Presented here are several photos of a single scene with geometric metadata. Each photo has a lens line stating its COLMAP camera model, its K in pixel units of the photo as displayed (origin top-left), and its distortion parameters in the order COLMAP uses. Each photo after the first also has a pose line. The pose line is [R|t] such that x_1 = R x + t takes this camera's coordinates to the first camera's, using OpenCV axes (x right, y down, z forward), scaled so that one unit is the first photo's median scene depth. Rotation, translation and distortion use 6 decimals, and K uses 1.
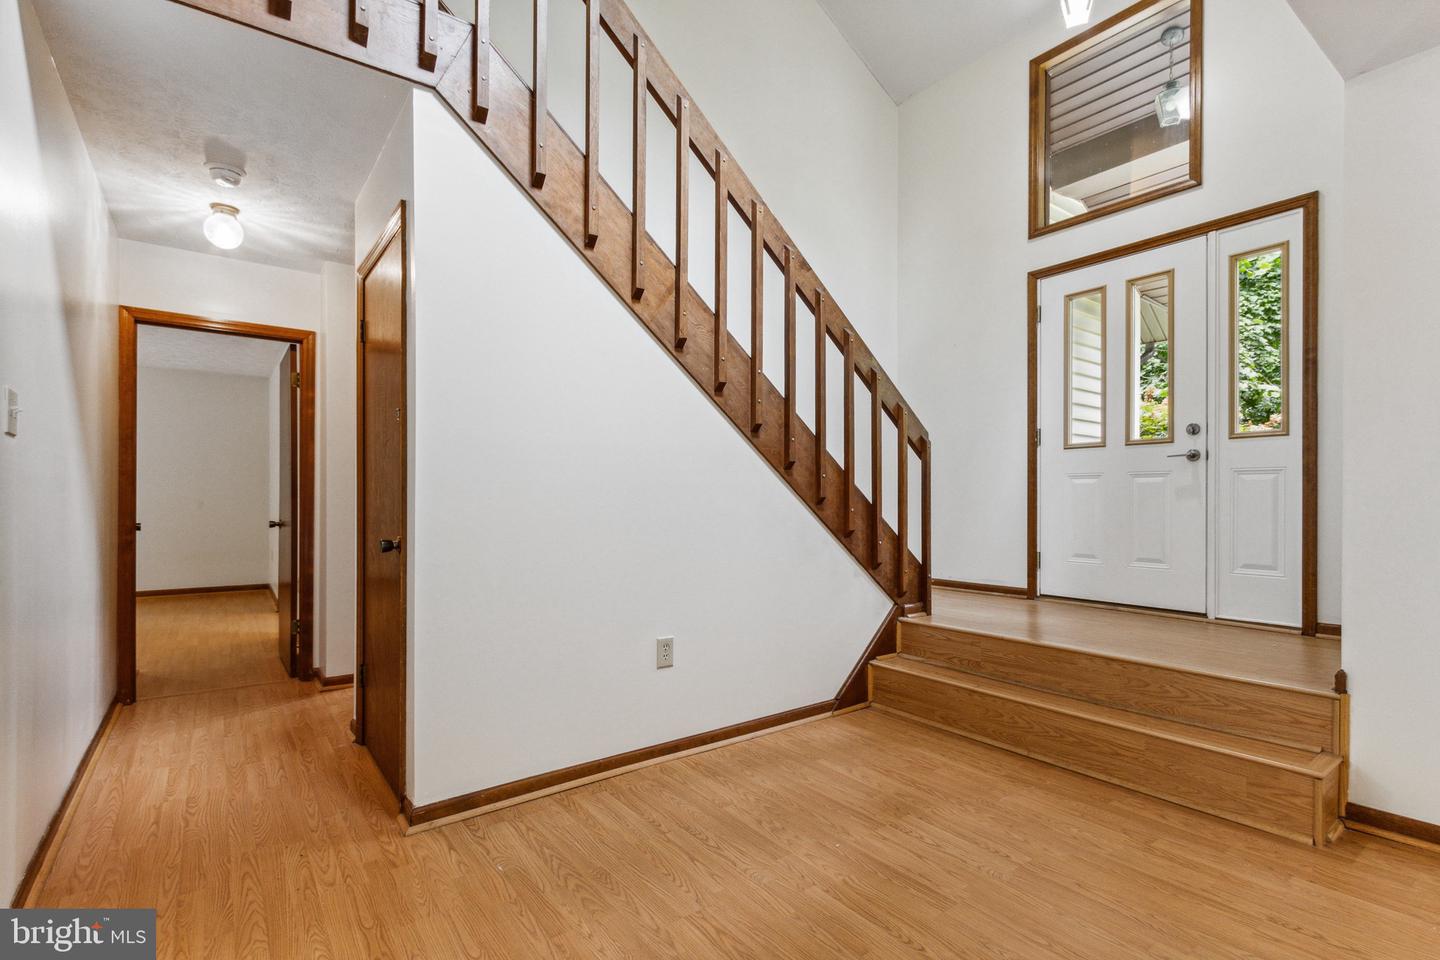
lens RADIAL K [[681.4, 0, 718.4], [0, 681.4, 497.0], [0, 0, 1]] dist [0.004492, -0.003437]
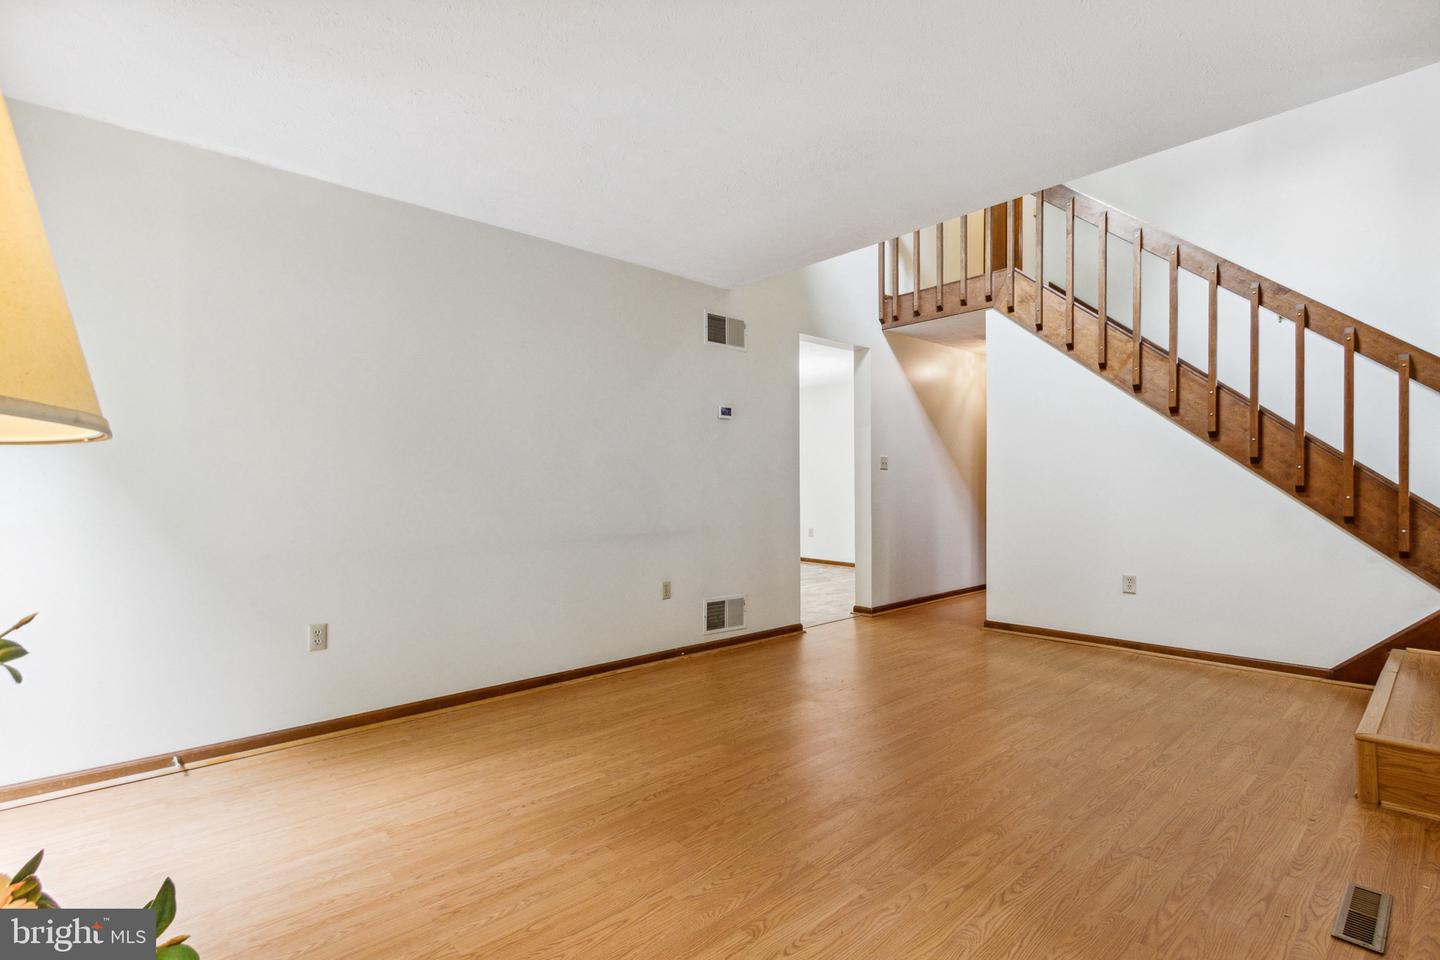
lens RADIAL K [[681.4, 0, 718.2], [0, 681.4, 477.8], [0, 0, 1]] dist [0.004492, -0.003437]
pose [[0.099195, -0.013411, -0.994978, 1.213724], [0.005694, 0.999900, -0.012910, -0.003722], [0.995052, -0.004385, 0.099262, -0.094938]]
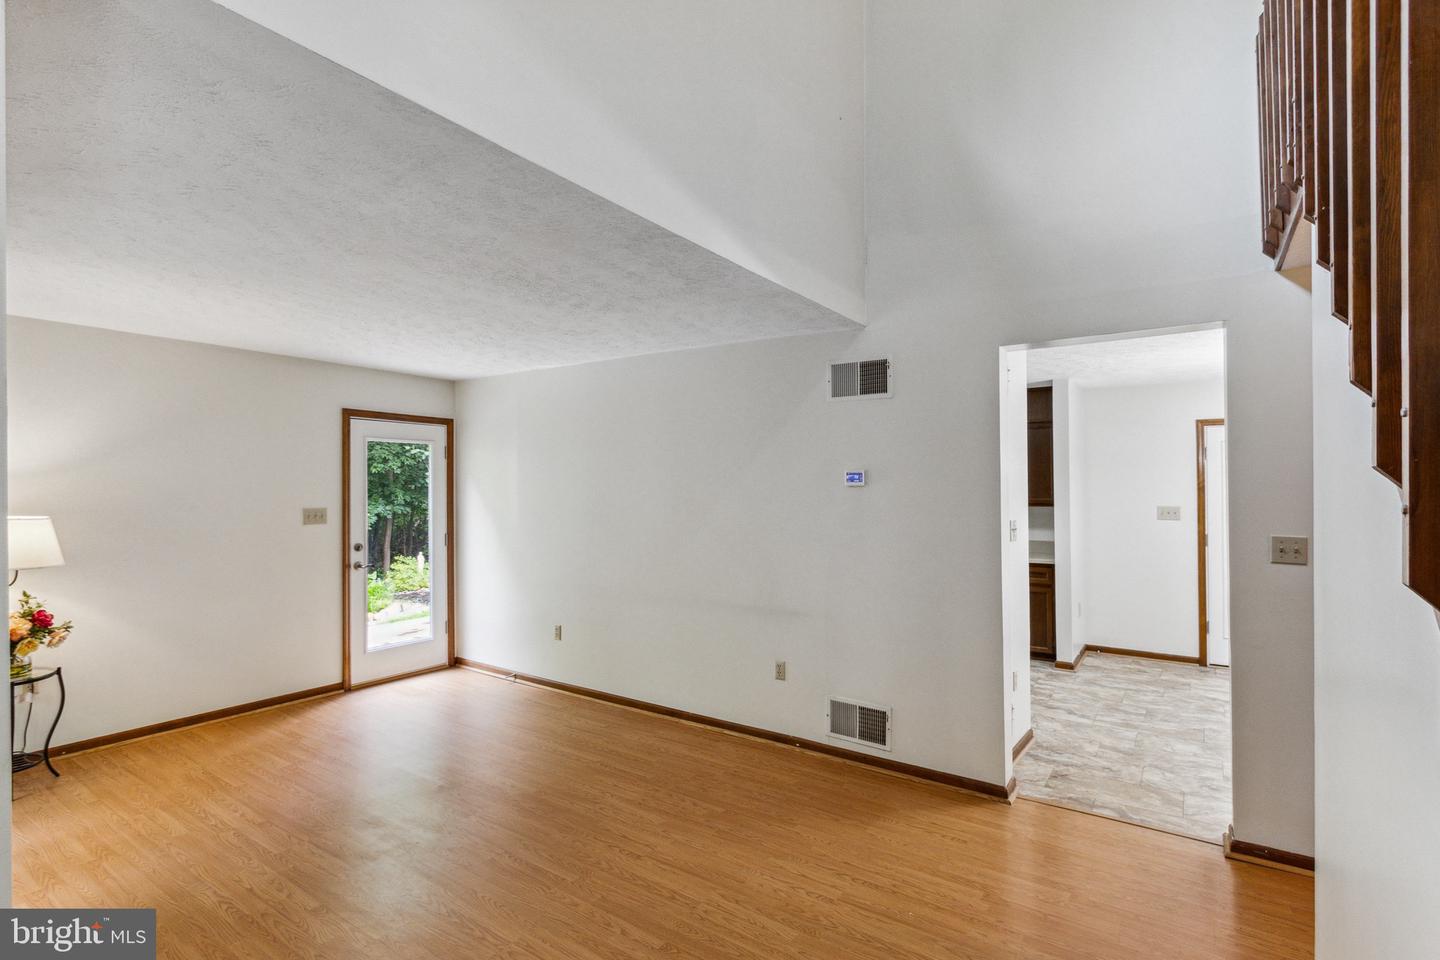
lens RADIAL K [[681.4, 0, 719.6], [0, 681.4, 481.4], [0, 0, 1]] dist [0.004492, -0.003437]
pose [[-0.944755, -0.012852, -0.327524, 0.415435], [-0.006340, 0.999761, -0.020943, -0.125778], [0.327715, -0.017710, -0.944611, 1.091486]]
